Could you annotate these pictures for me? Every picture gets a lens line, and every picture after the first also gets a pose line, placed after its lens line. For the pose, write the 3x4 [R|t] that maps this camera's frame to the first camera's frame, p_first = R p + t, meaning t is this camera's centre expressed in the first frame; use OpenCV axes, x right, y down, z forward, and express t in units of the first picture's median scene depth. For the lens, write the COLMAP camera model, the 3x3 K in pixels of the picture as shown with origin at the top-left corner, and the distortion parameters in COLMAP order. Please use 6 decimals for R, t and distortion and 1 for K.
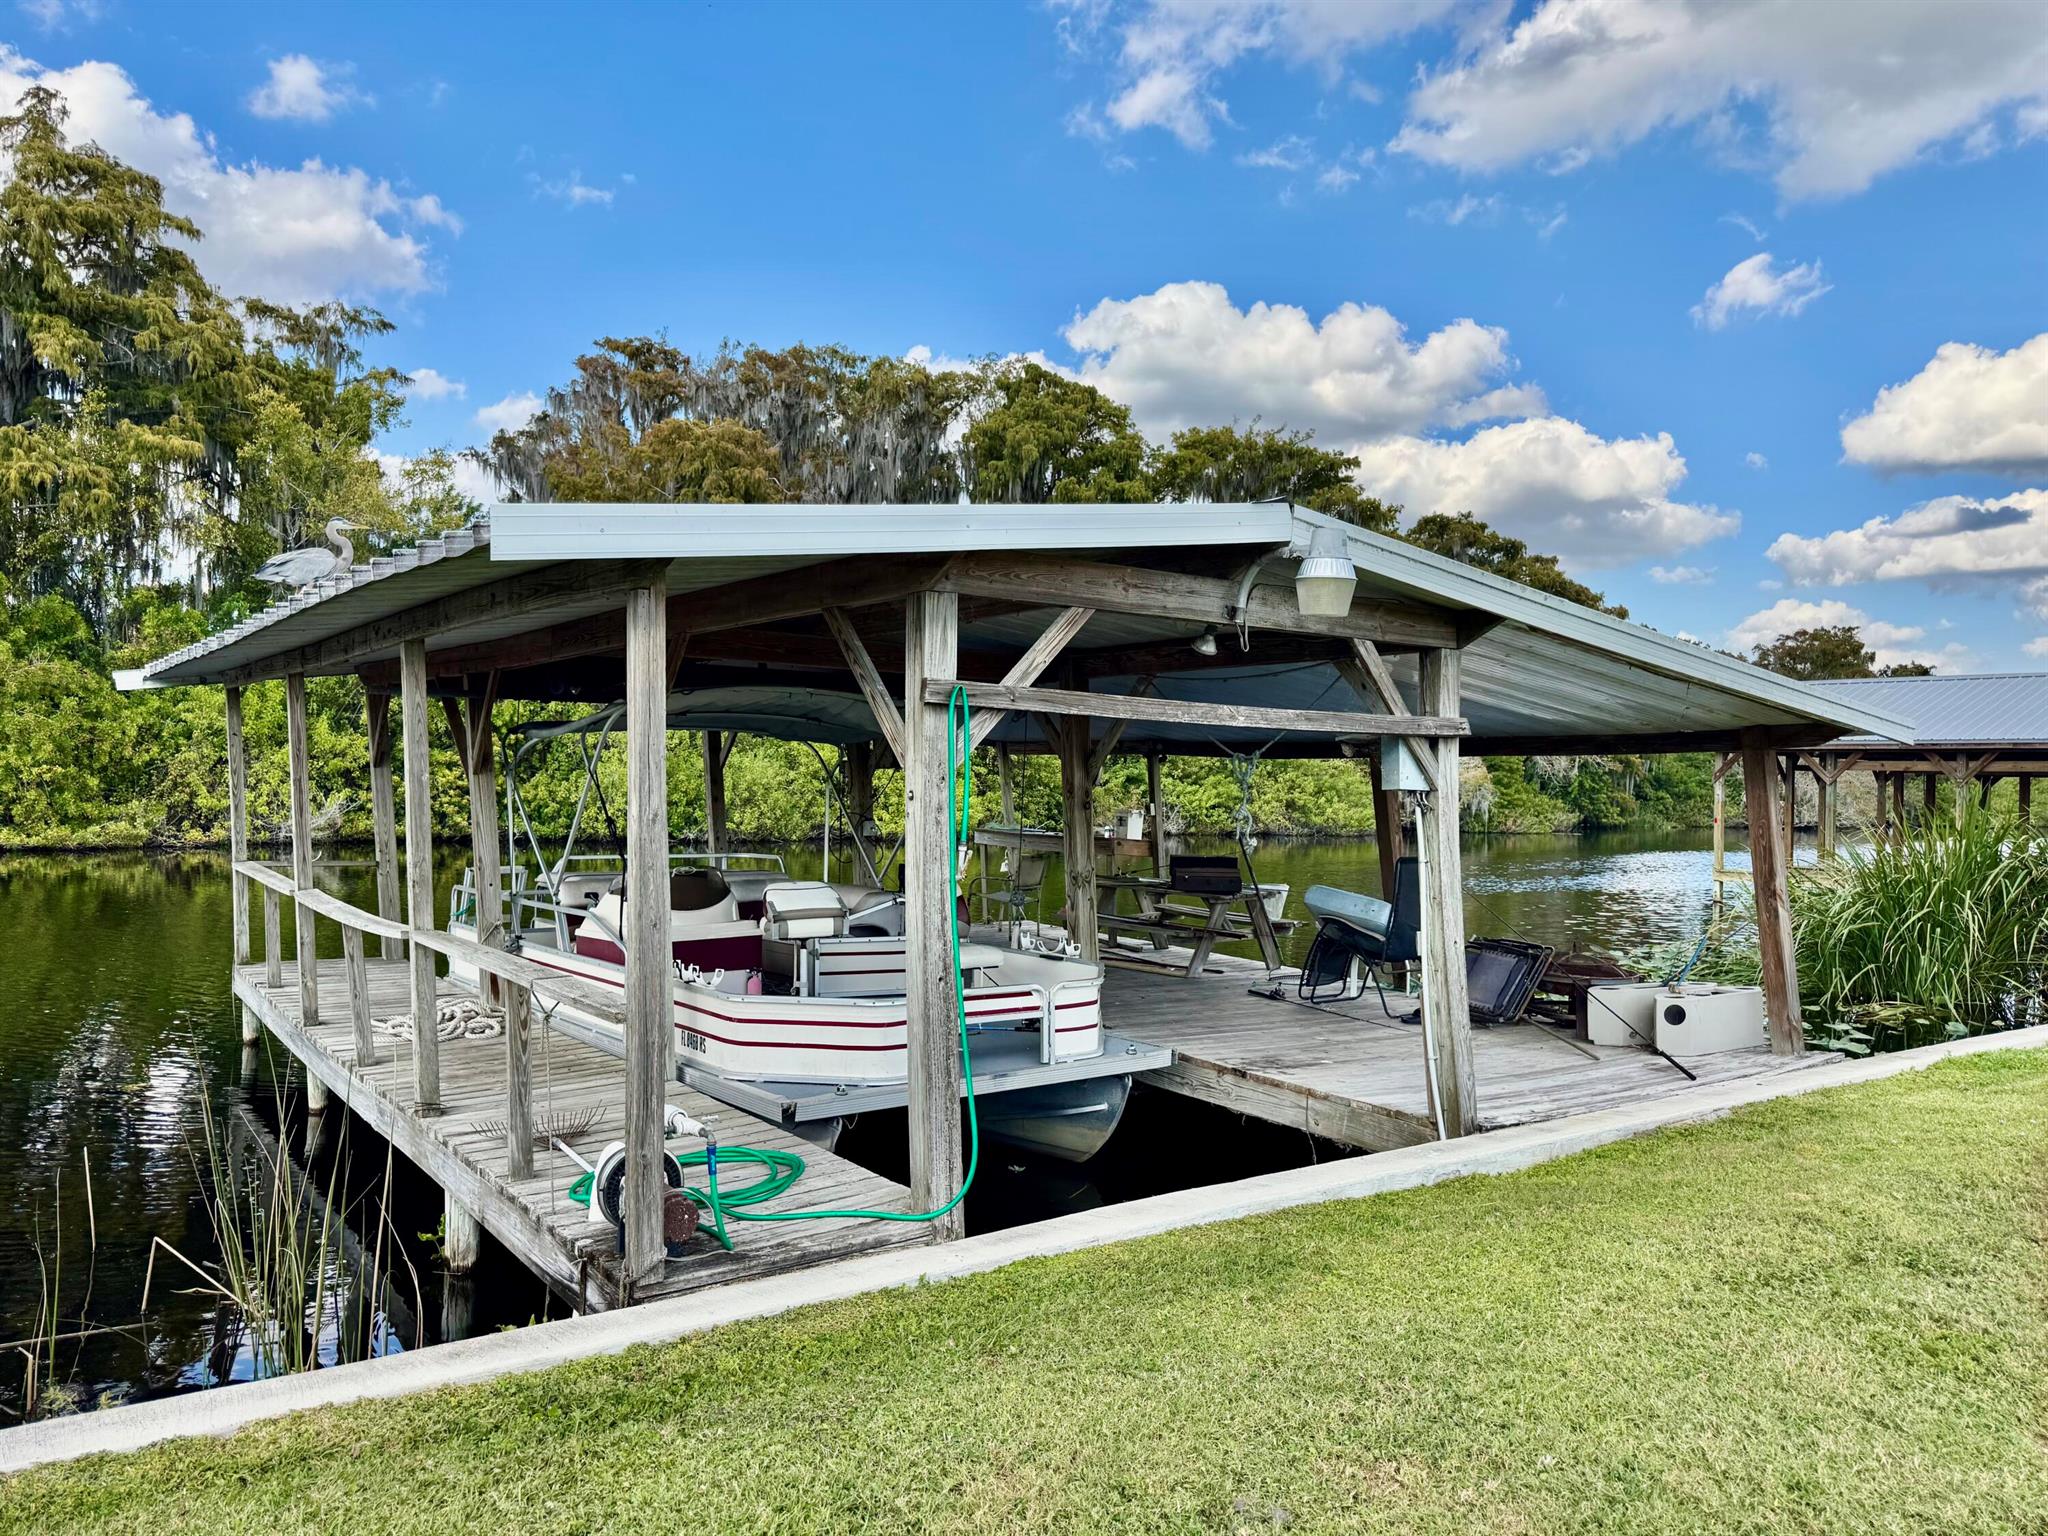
lens RADIAL K [[1462.7, 0, 1049.5], [0, 1462.7, 779.8], [0, 0, 1]] dist [0.113378, -0.157370]
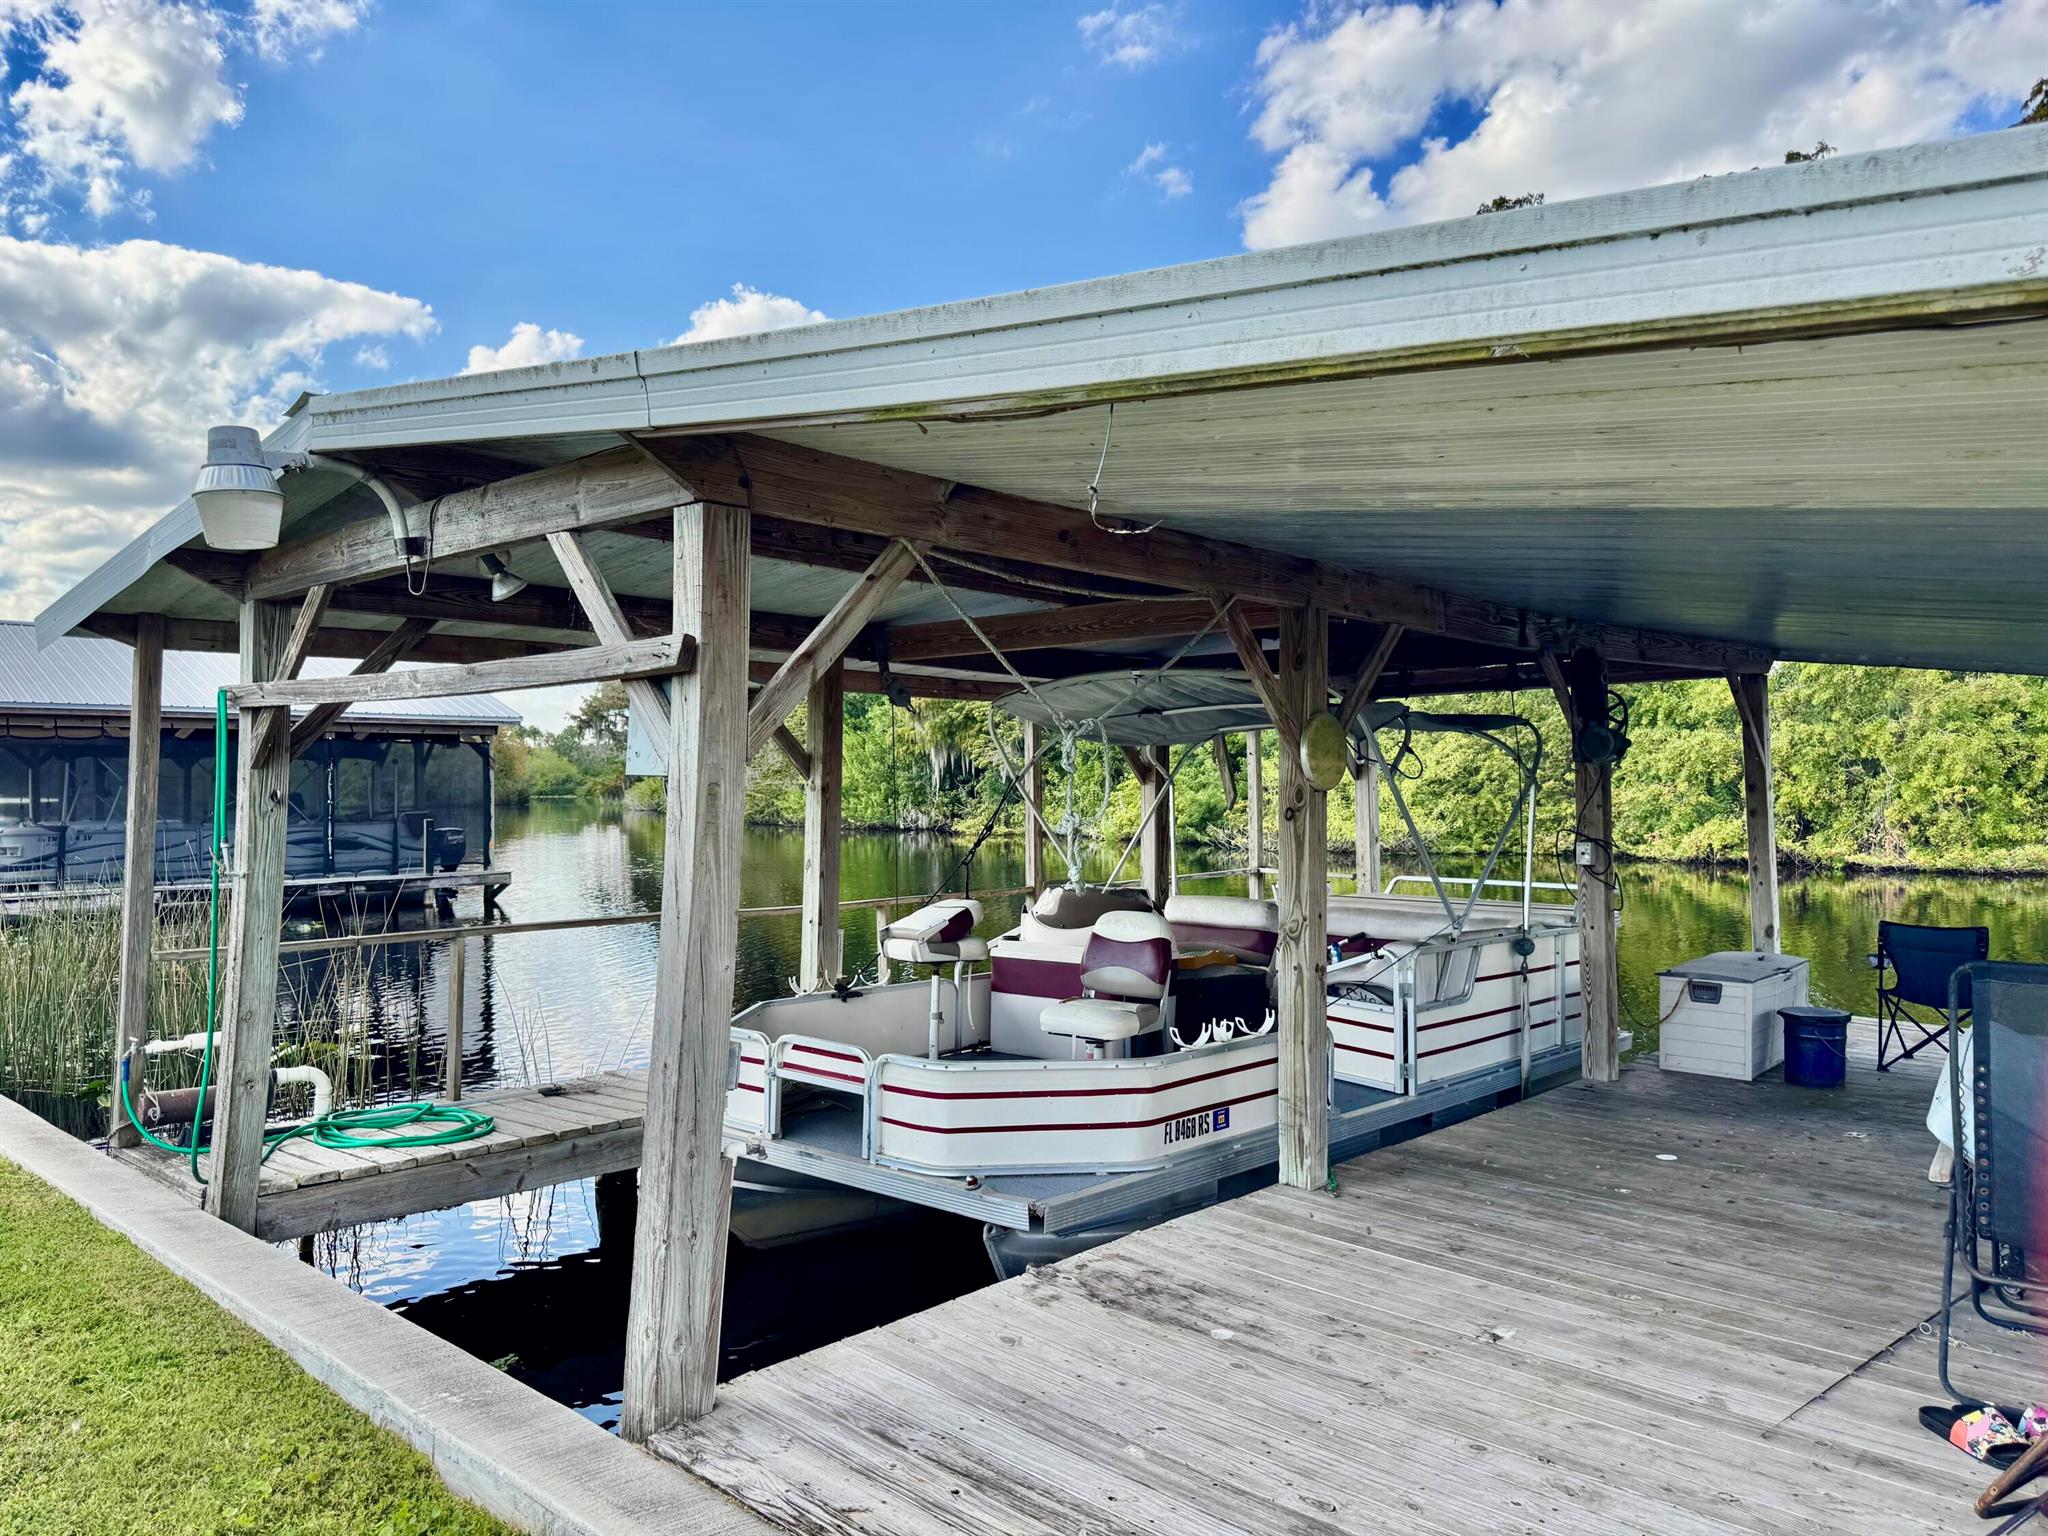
lens RADIAL K [[1462.7, 0, 1049.5], [0, 1462.7, 779.8], [0, 0, 1]] dist [0.113378, -0.157370]
pose [[0.172342, -0.025263, -0.984713, 0.168242], [0.007833, 0.999675, -0.024276, 0.004889], [0.985006, -0.003530, 0.172484, 0.217944]]
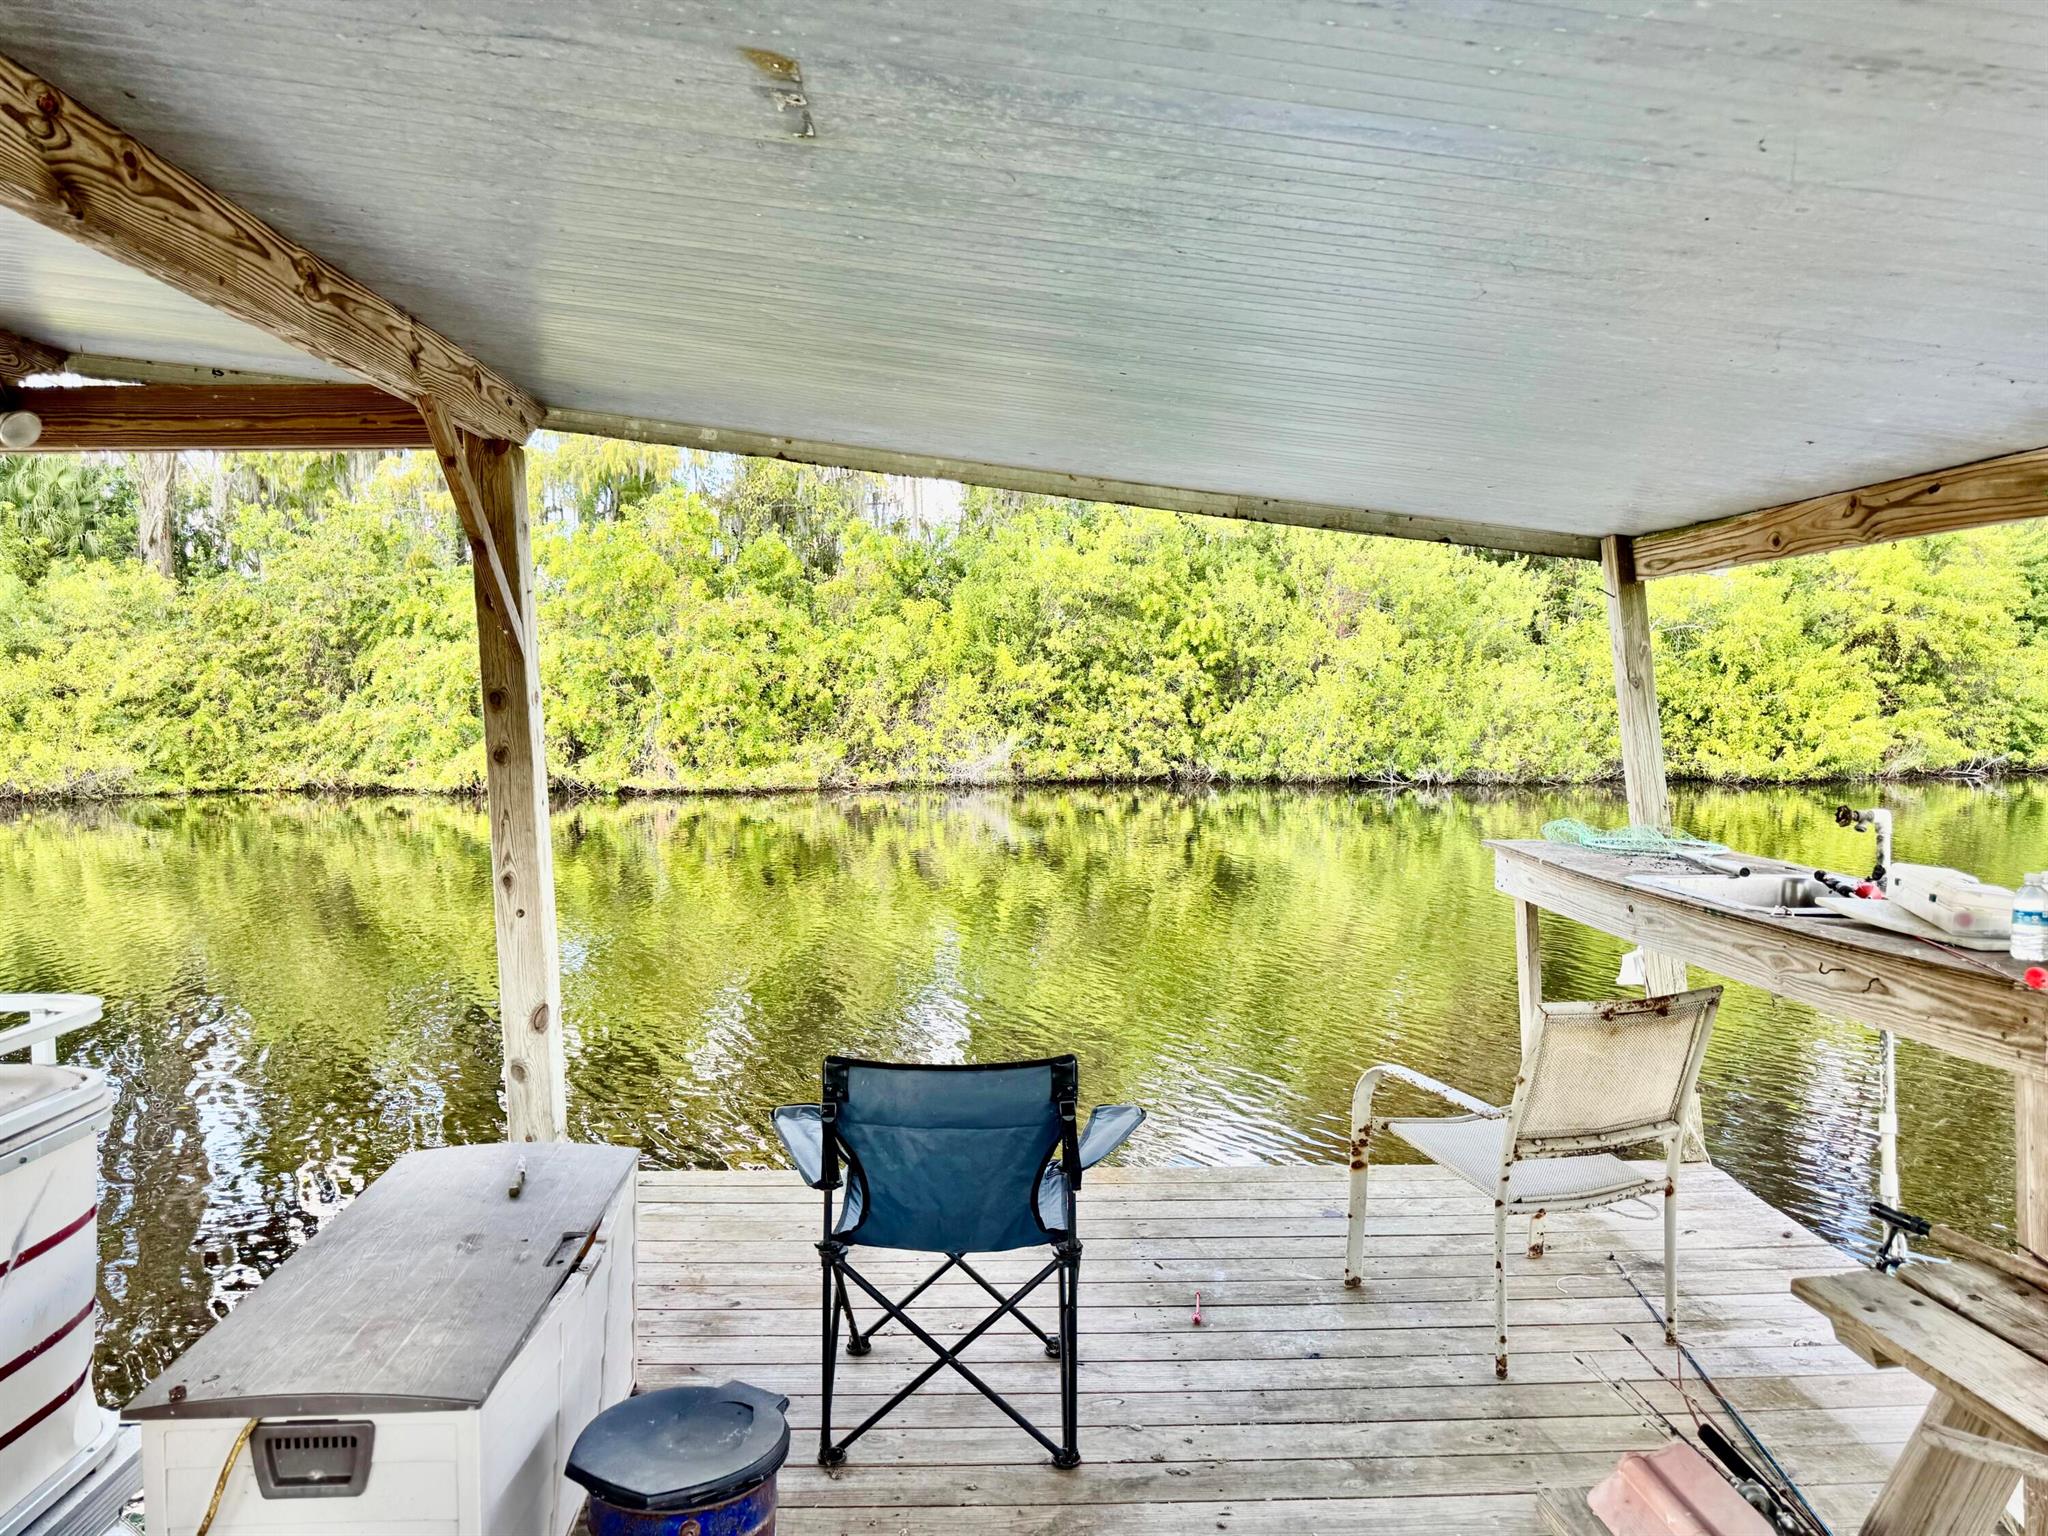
lens RADIAL K [[1462.7, 0, 1049.5], [0, 1462.7, 779.8], [0, 0, 1]] dist [0.113378, -0.157370]
pose [[0.816776, 0.004450, -0.576937, 0.046357], [0.023593, 0.998876, 0.041104, 0.004244], [0.576472, -0.047185, 0.815753, 0.304658]]
